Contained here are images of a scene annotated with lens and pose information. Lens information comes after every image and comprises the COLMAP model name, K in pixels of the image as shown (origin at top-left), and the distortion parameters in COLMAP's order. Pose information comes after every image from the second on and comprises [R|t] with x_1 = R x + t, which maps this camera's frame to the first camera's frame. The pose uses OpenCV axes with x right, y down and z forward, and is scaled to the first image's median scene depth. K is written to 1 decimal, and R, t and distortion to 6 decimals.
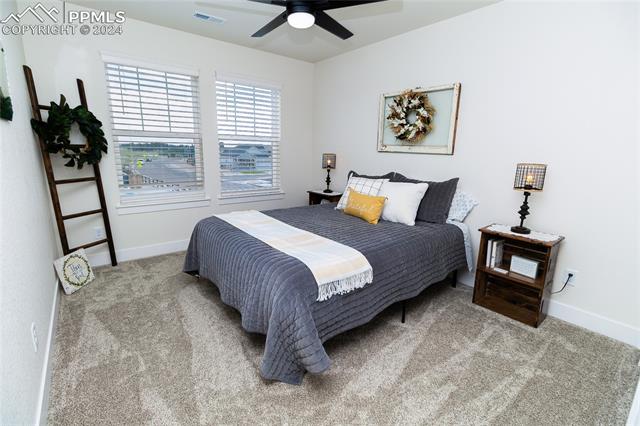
lens RADIAL K [[299.4, 0, 324.7], [0, 299.4, 212.8], [0, 0, 1]] dist [-0.000090, -0.000150]
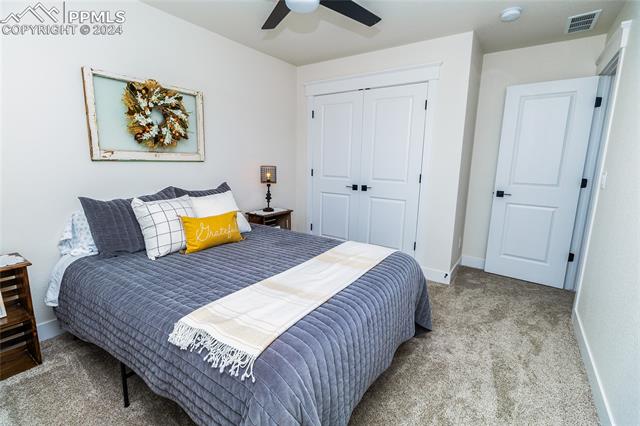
lens RADIAL K [[299.4, 0, 324.7], [0, 299.4, 212.8], [0, 0, 1]] dist [-0.000090, -0.000150]
pose [[-0.286219, -0.193844, 0.938351, -0.691715], [0.184848, 0.949754, 0.252582, -0.210634], [-0.940165, 0.245746, -0.236006, 0.898758]]
